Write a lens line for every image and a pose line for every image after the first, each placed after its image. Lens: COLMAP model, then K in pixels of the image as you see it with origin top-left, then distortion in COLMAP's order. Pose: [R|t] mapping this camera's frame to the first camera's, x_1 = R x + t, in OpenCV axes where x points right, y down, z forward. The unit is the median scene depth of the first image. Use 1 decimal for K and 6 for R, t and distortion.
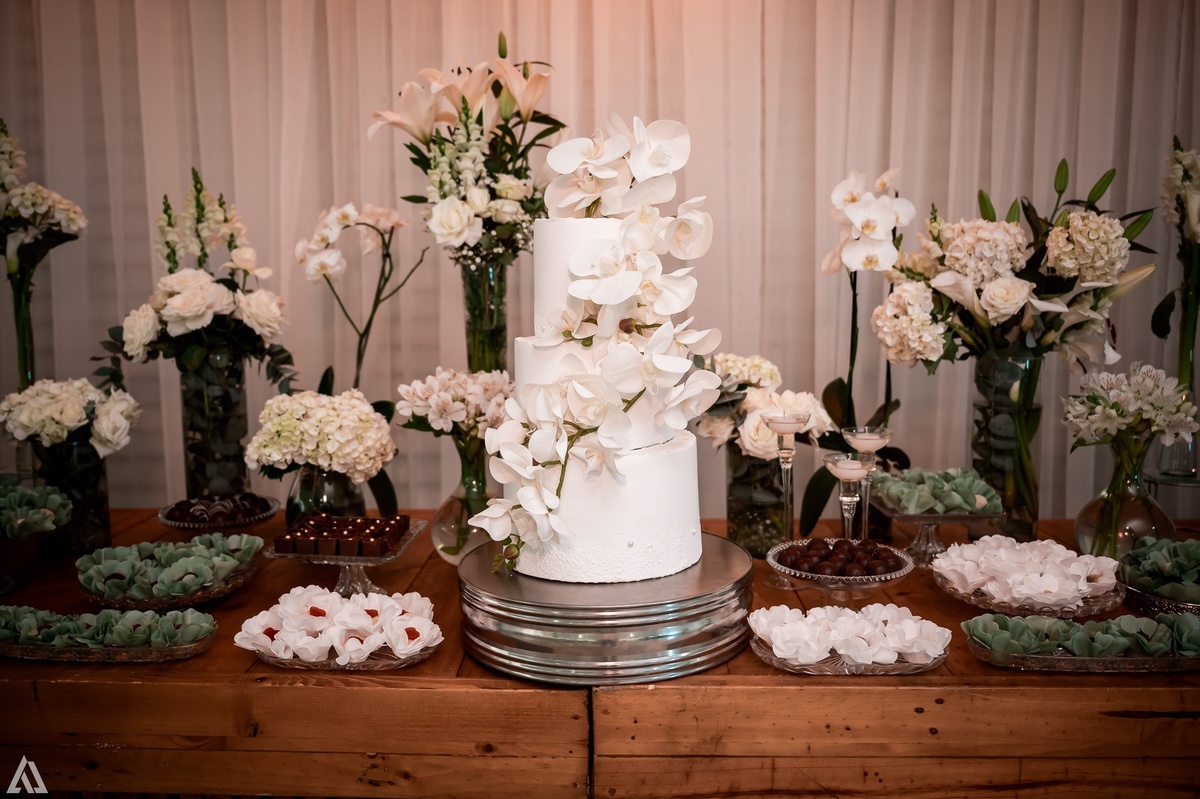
lens RADIAL K [[944.7, 0, 600.0], [0, 944.7, 399.5], [0, 0, 1]] dist [0.000593, 0.000224]
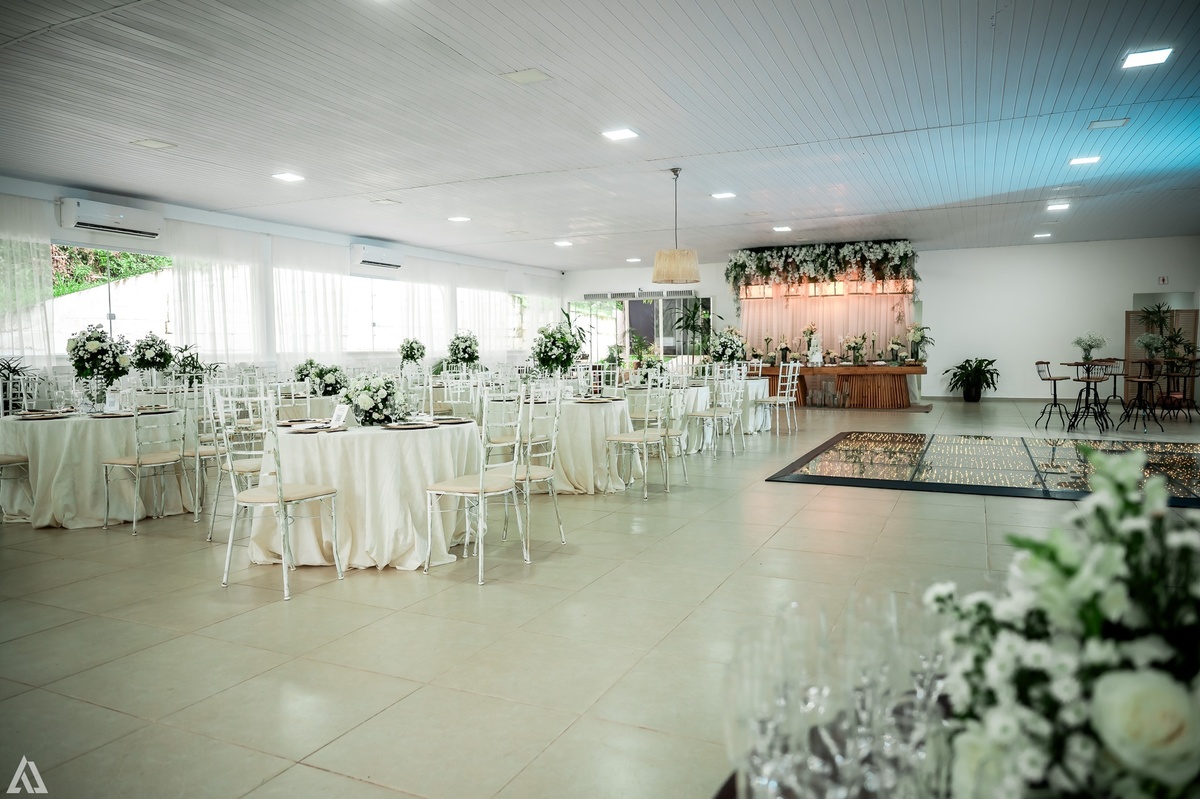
lens RADIAL K [[795.7, 0, 600.0], [0, 795.7, 399.5], [0, 0, 1]] dist [-0.000073, 0.000033]
pose [[0.912570, 0.026105, -0.408086, 1.623761], [-0.052605, 0.997162, -0.053849, 1.285659], [0.405522, 0.070608, 0.911354, -9.384016]]
